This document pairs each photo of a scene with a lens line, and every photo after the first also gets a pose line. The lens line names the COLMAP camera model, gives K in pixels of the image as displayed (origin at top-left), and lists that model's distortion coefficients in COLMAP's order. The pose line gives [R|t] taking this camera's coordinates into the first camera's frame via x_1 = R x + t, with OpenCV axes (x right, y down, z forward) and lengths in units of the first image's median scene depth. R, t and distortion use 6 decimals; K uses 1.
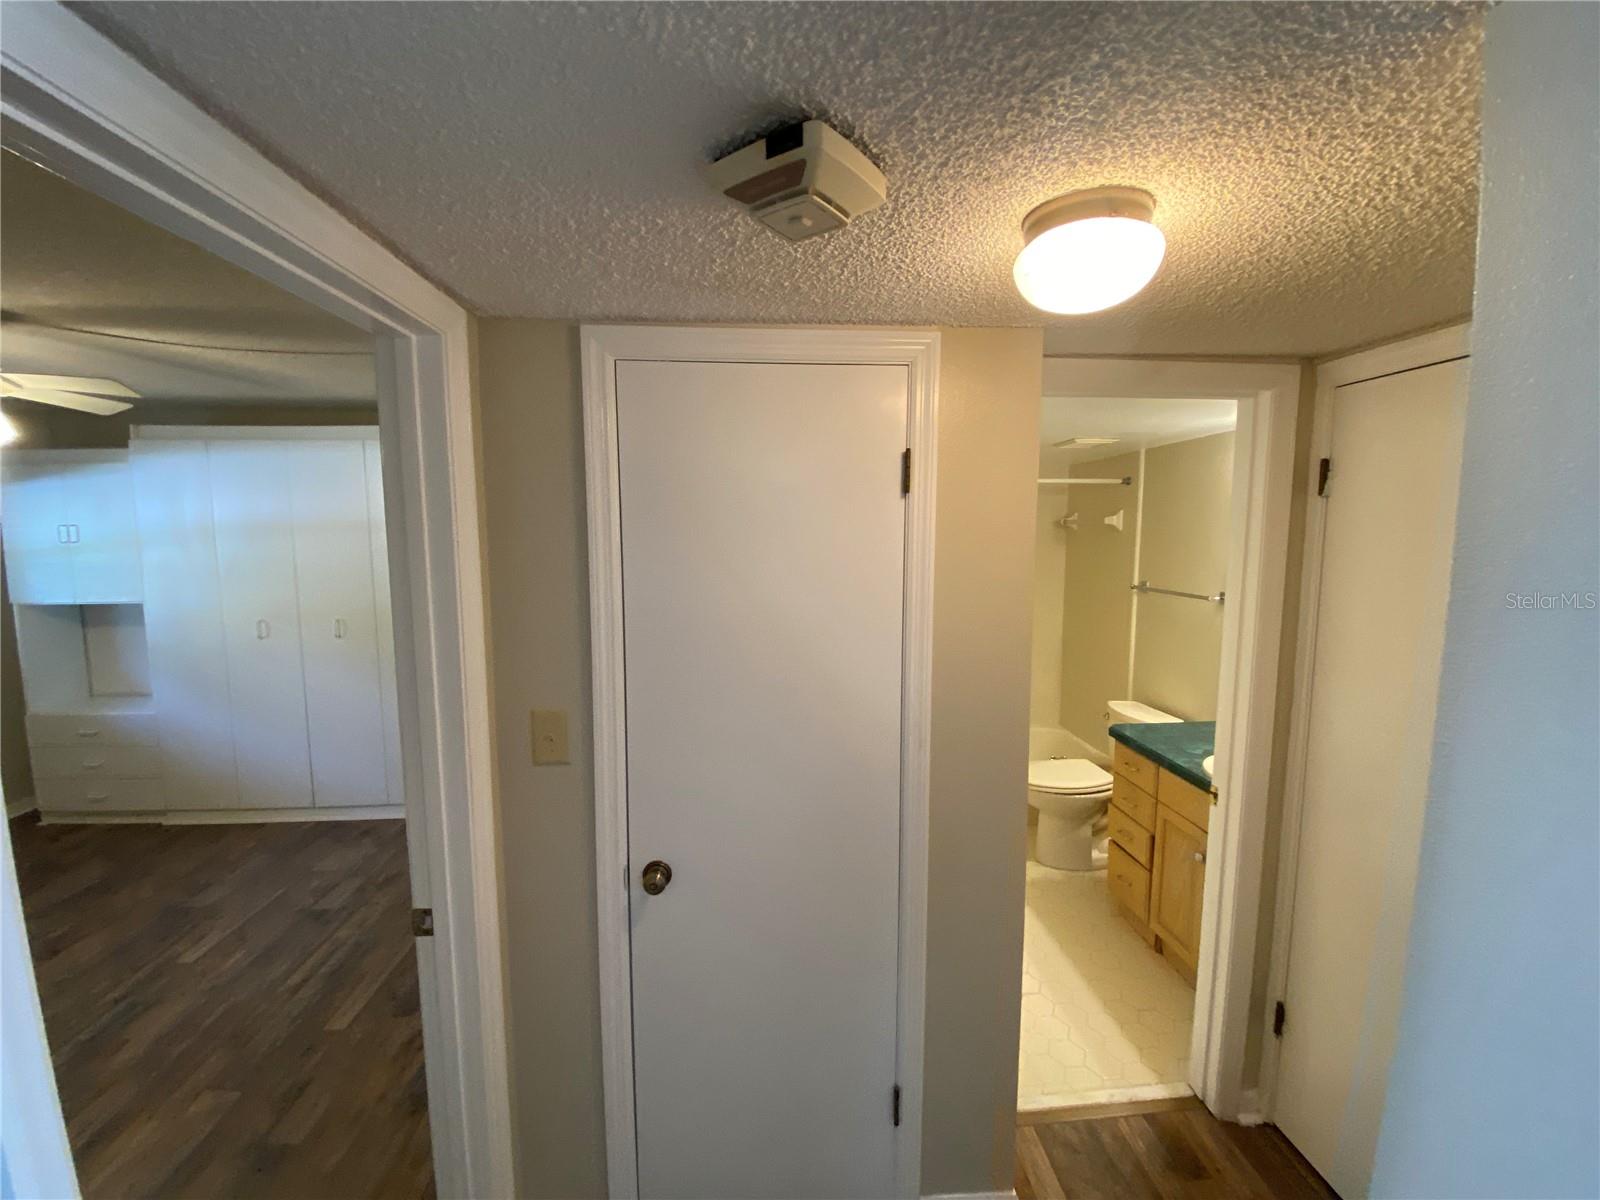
lens RADIAL K [[644.7, 0, 796.8], [0, 644.7, 598.1], [0, 0, 1]] dist [0.013721, -0.018708]
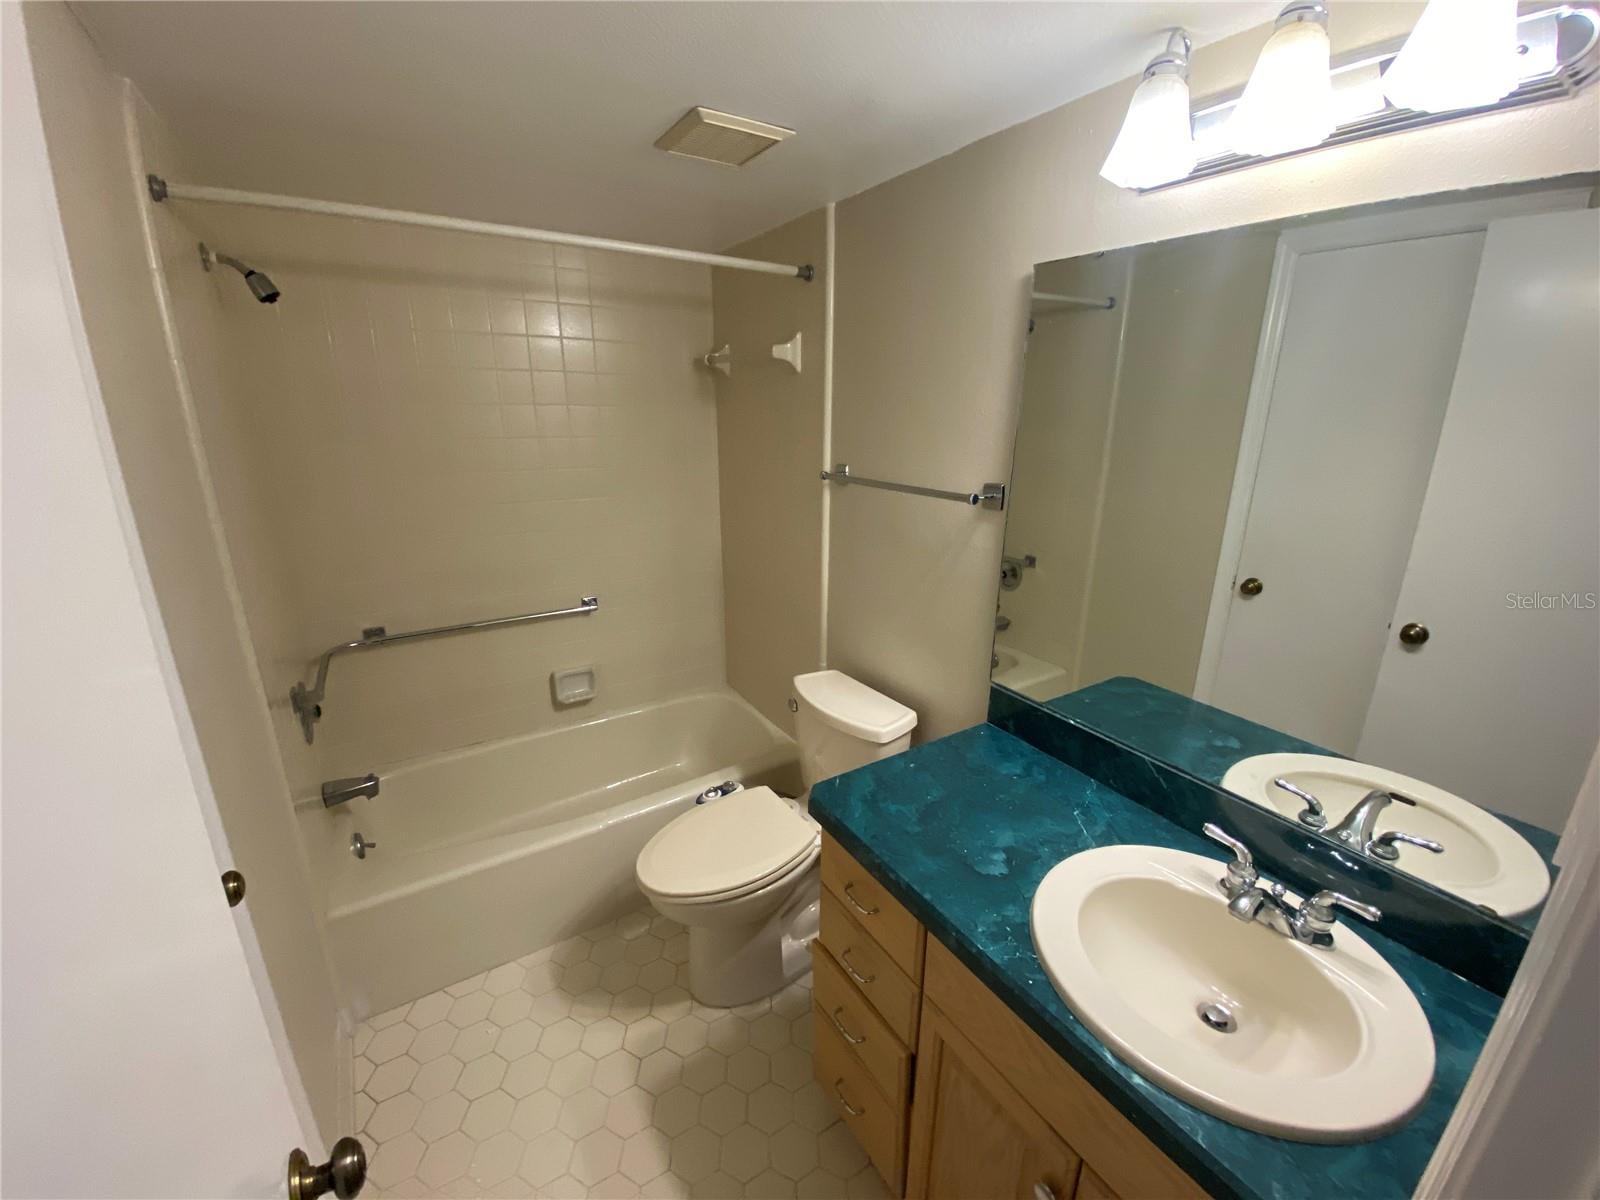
lens RADIAL K [[644.7, 0, 796.8], [0, 644.7, 598.1], [0, 0, 1]] dist [0.013721, -0.018708]
pose [[0.884057, -0.123271, 0.450831, 0.236057], [0.043346, 0.982059, 0.183525, -0.016685], [-0.465366, -0.142704, 0.873539, 0.510869]]
